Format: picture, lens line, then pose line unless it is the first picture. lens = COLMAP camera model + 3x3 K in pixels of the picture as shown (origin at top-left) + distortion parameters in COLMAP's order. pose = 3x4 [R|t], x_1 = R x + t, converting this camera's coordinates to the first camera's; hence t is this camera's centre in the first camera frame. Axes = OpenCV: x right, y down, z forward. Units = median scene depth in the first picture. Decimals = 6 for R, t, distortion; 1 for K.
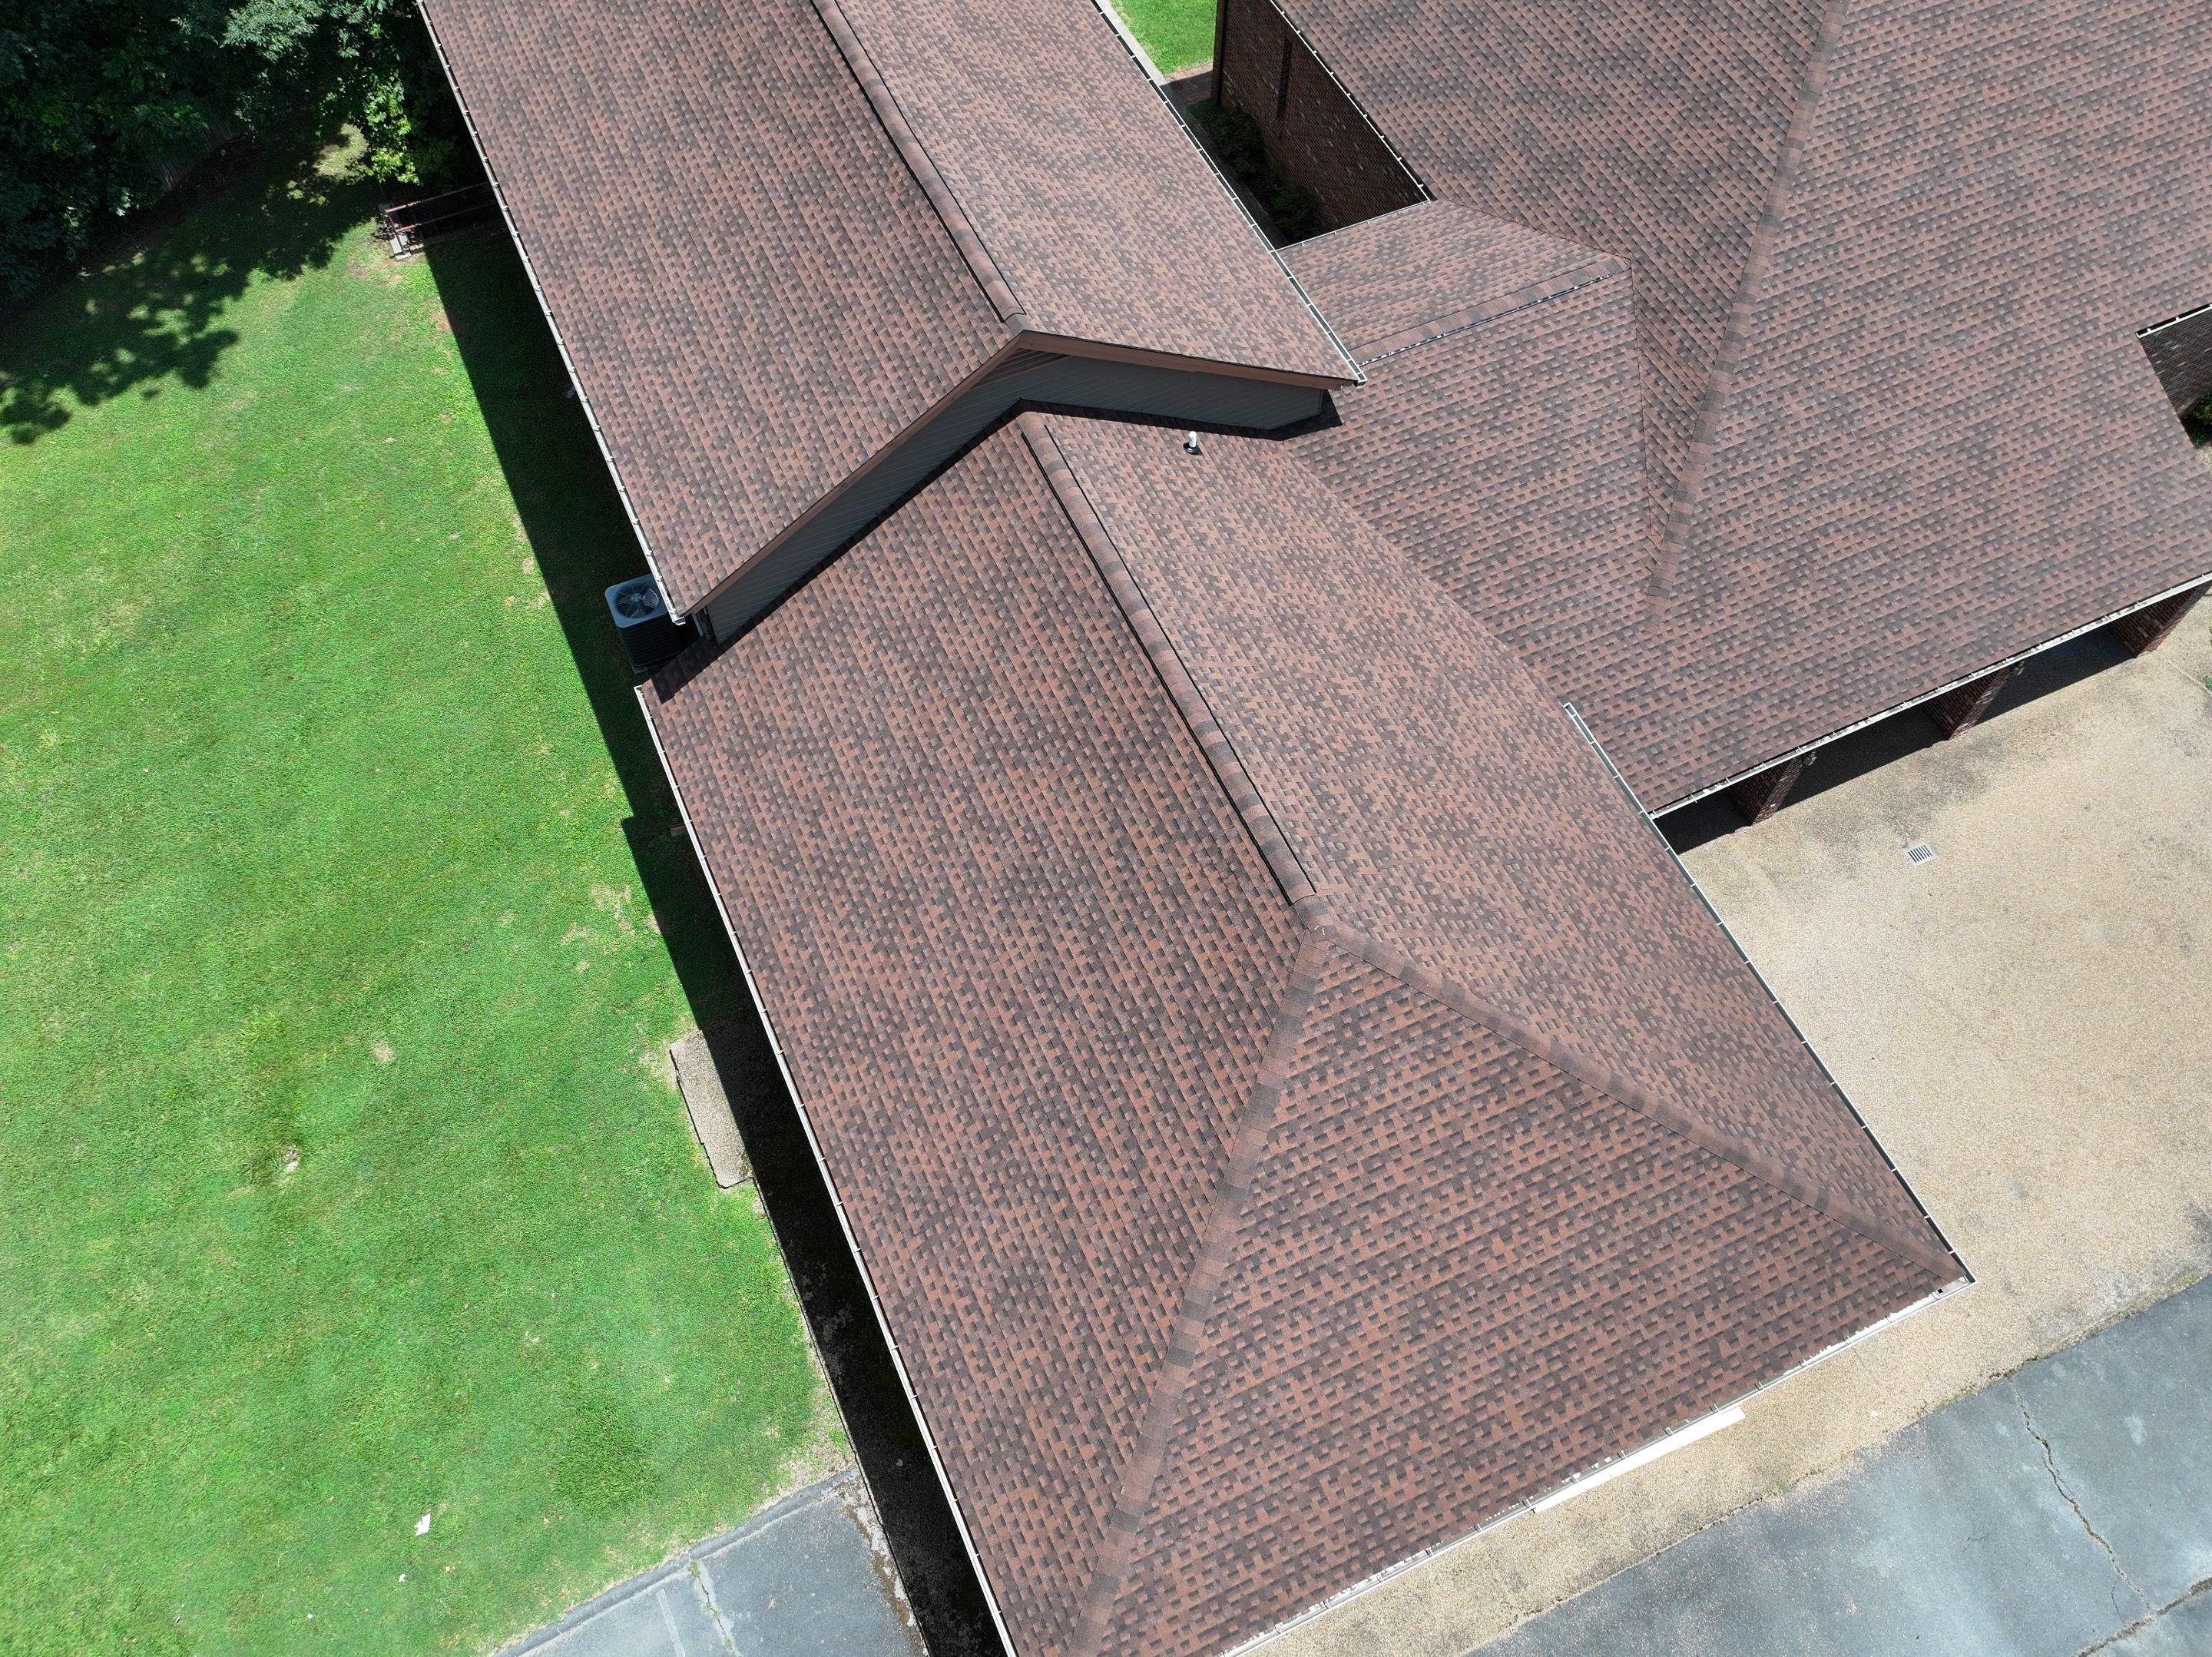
lens RADIAL K [[1761.2, 0, 1105.9], [0, 1761.2, 831.7], [0, 0, 1]] dist [-0.003026, 0.021040]
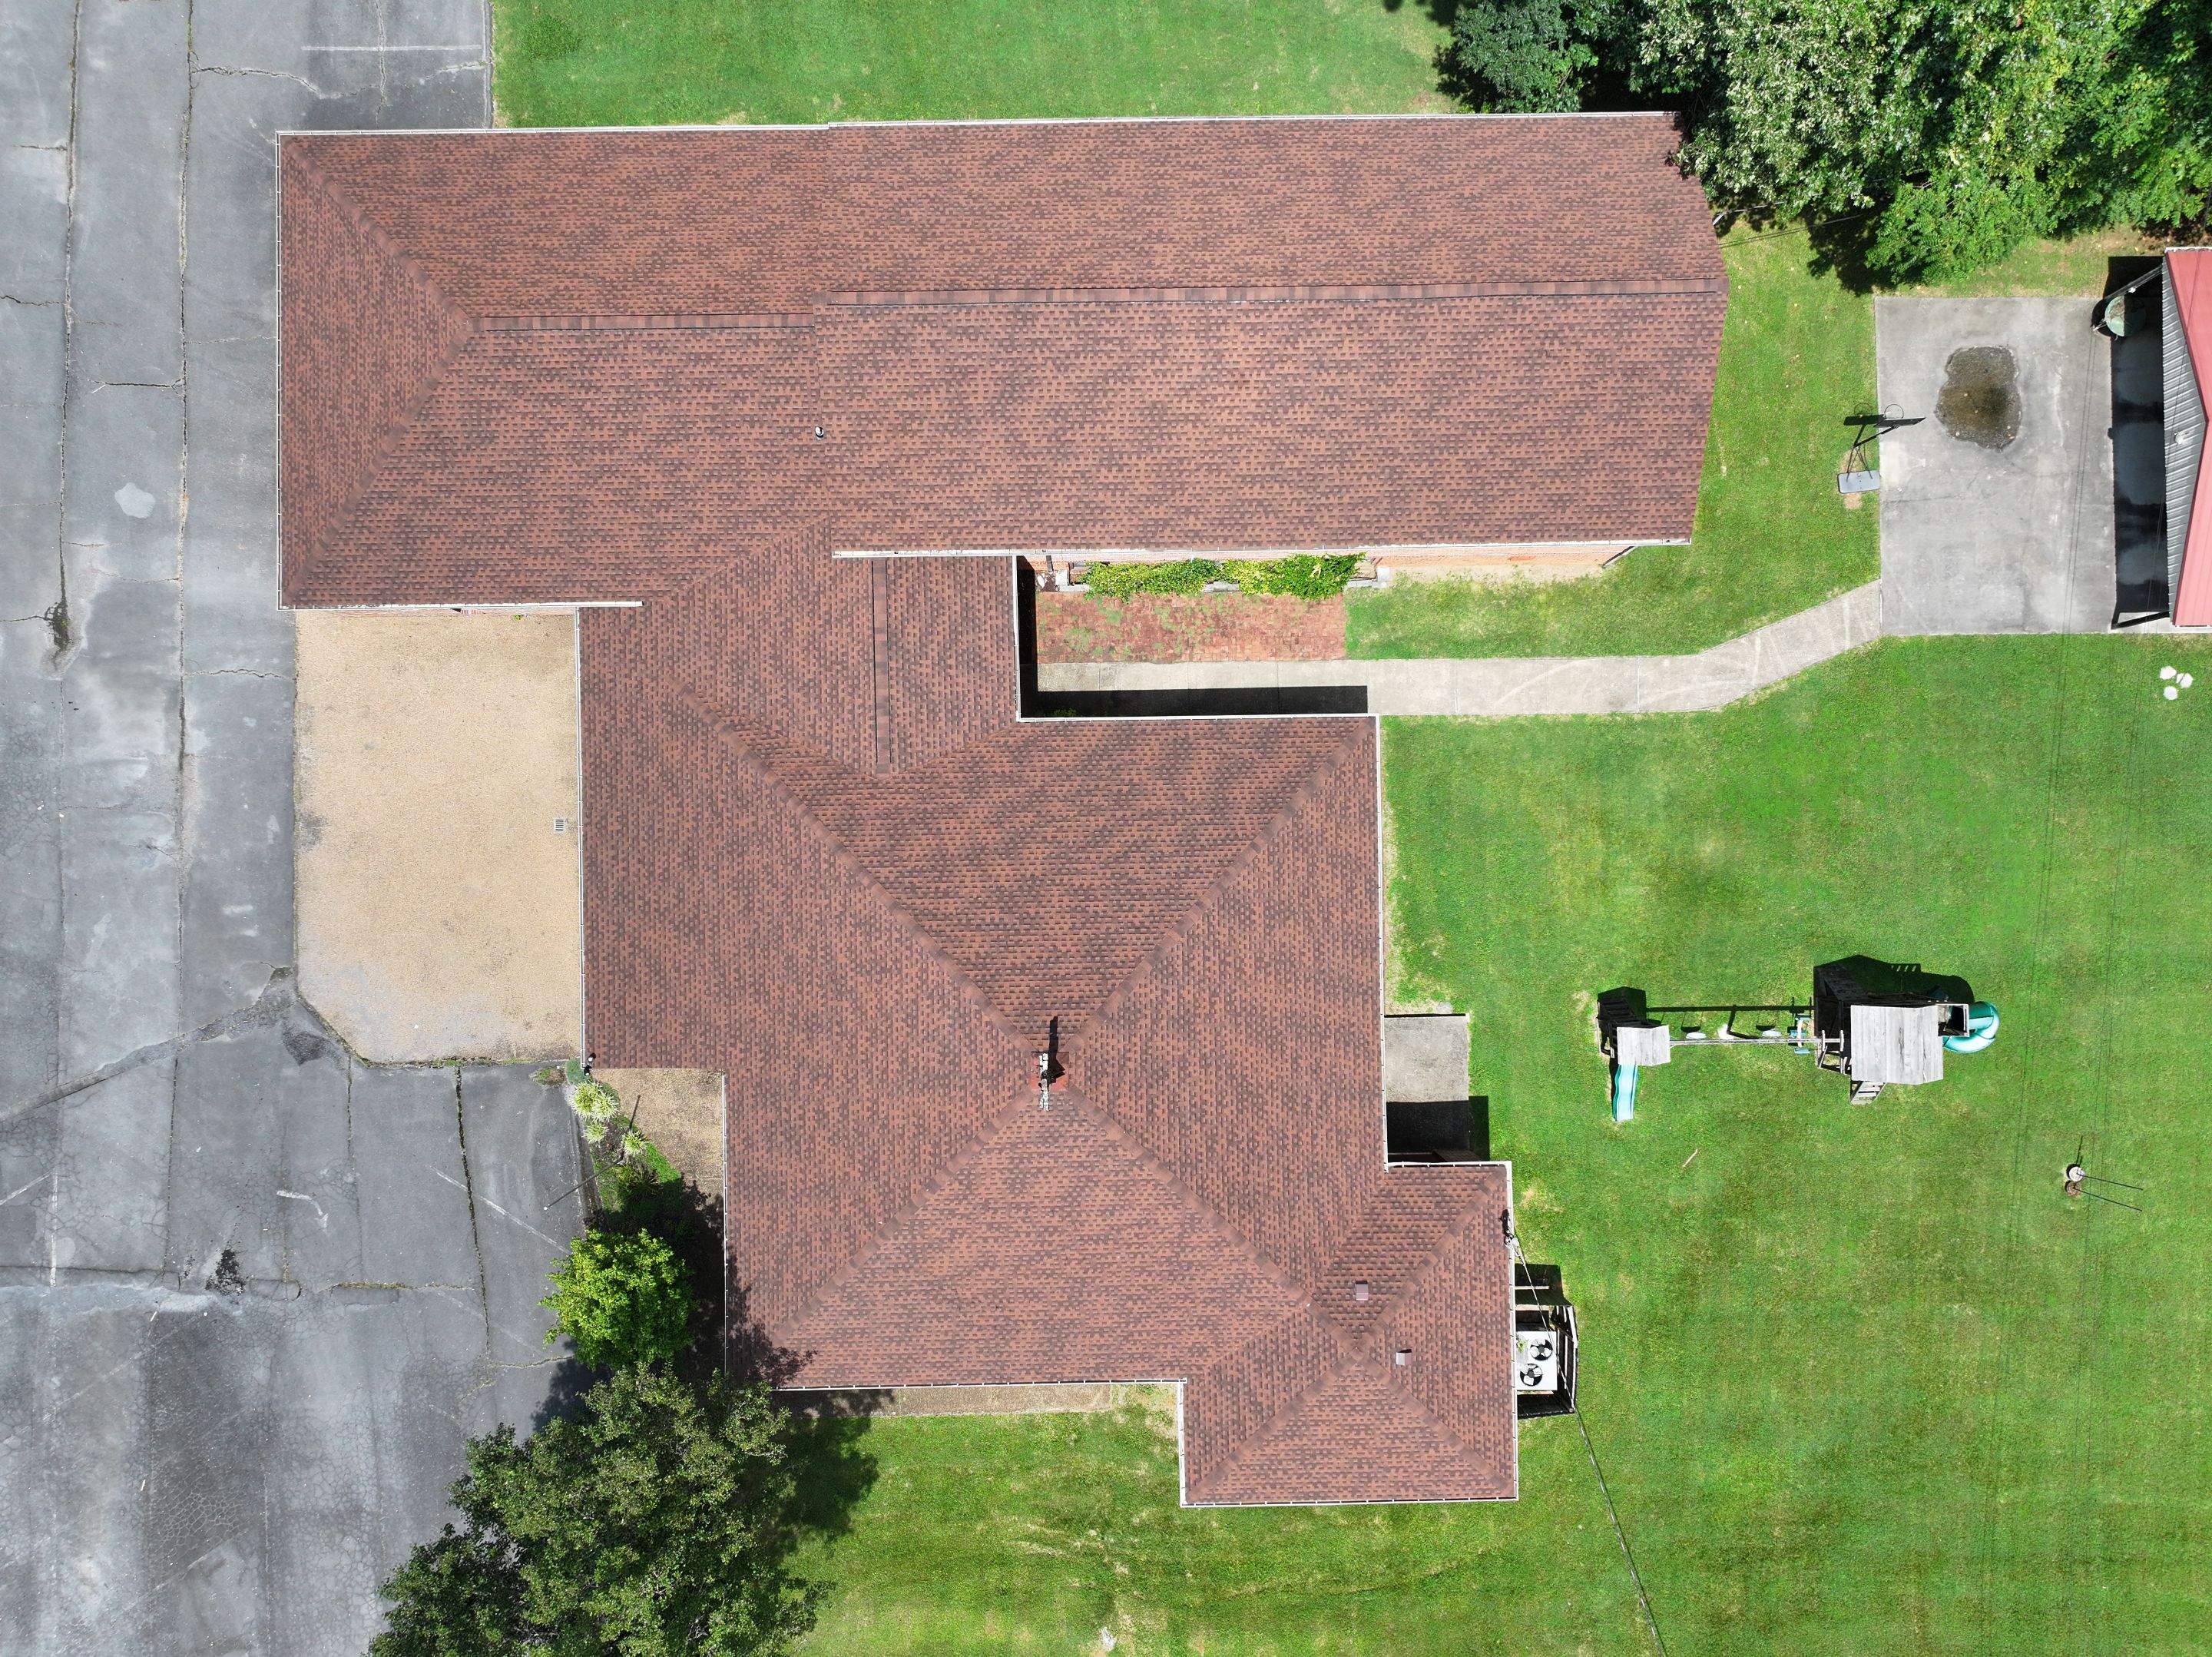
lens RADIAL K [[1755.6, 0, 1105.5], [0, 1755.6, 833.9], [0, 0, 1]] dist [0.011348, -0.011720]
pose [[-0.401404, 0.915603, -0.023366, 0.310214], [-0.792660, -0.334498, 0.509707, -1.334831], [0.458874, 0.223119, 0.860031, -0.229850]]
